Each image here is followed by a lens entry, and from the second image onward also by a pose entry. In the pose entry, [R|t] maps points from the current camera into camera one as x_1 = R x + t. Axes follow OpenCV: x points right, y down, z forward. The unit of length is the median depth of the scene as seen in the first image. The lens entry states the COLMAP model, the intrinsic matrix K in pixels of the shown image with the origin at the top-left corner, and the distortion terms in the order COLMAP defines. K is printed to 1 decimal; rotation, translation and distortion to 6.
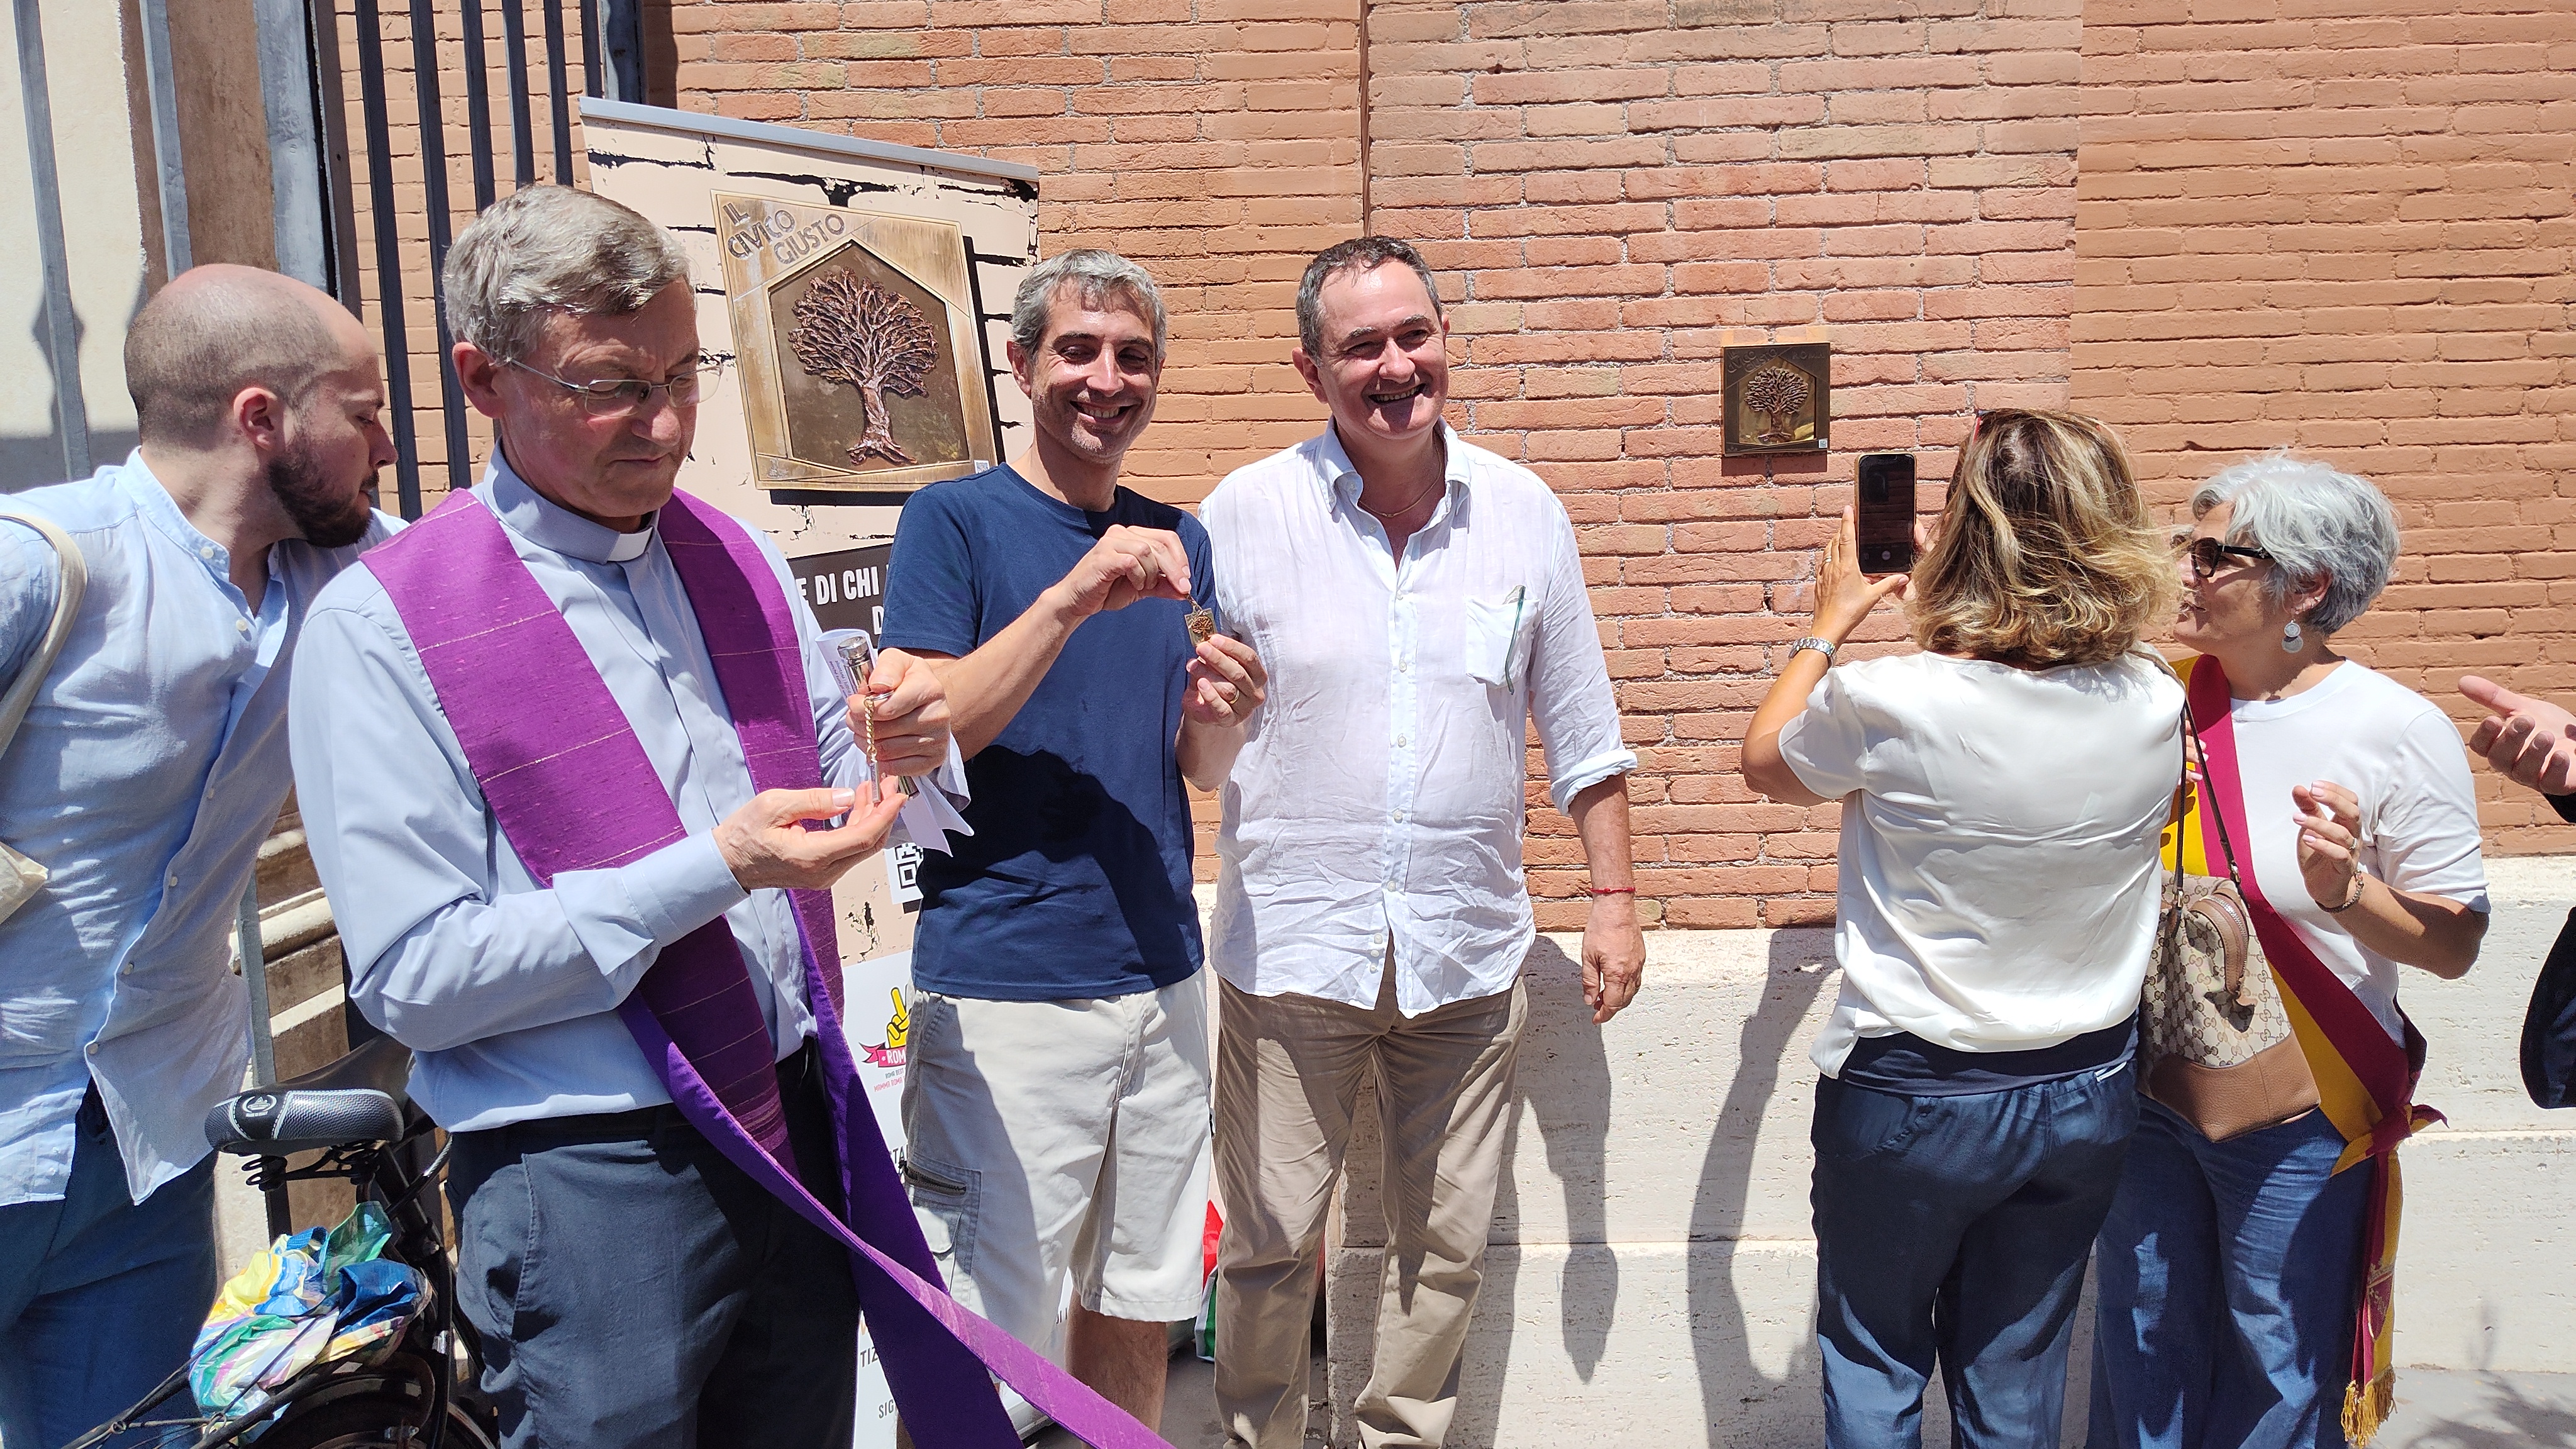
lens RADIAL K [[1749.6, 0, 1317.9], [0, 1749.6, 743.0], [0, 0, 1]] dist [0.065067, -0.084916]
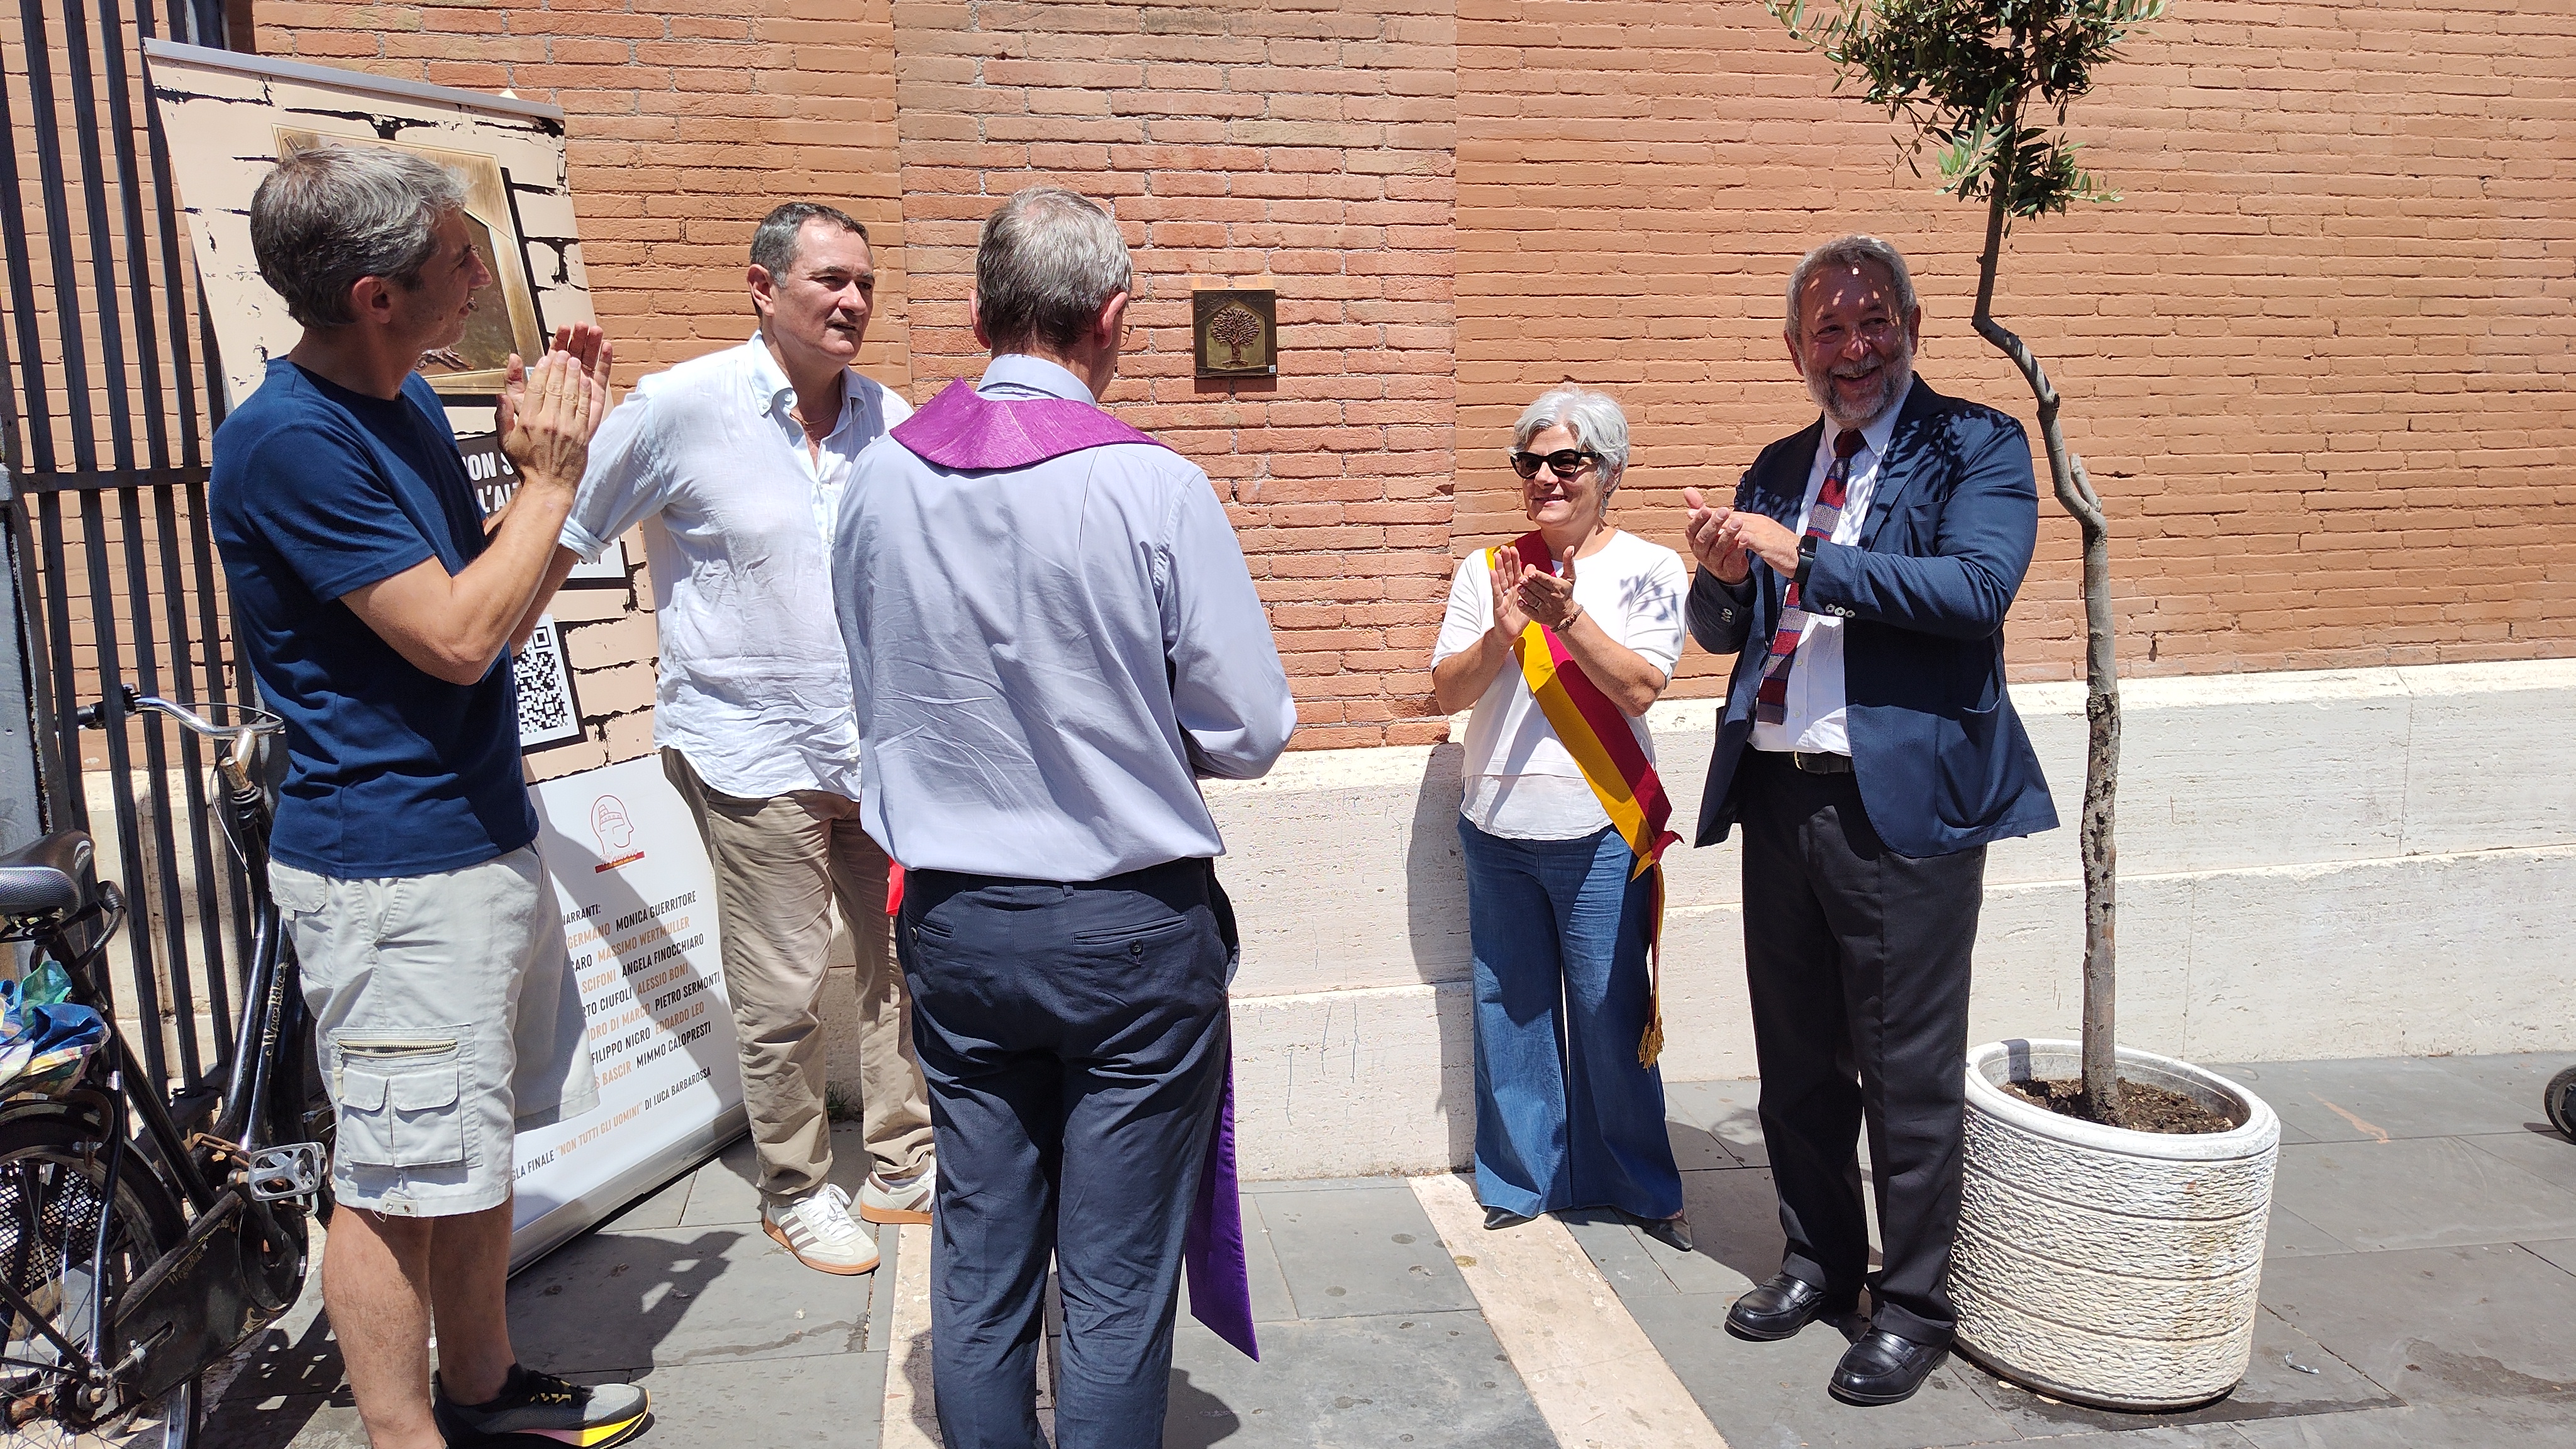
lens RADIAL K [[1759.9, 0, 1332.3], [0, 1759.9, 717.6], [0, 0, 1]] dist [0.047495, -0.054473]
pose [[0.975430, -0.023027, 0.219104, 0.044213], [0.017209, 0.999448, 0.028424, 0.046411], [-0.219638, -0.023955, 0.975287, -0.261999]]
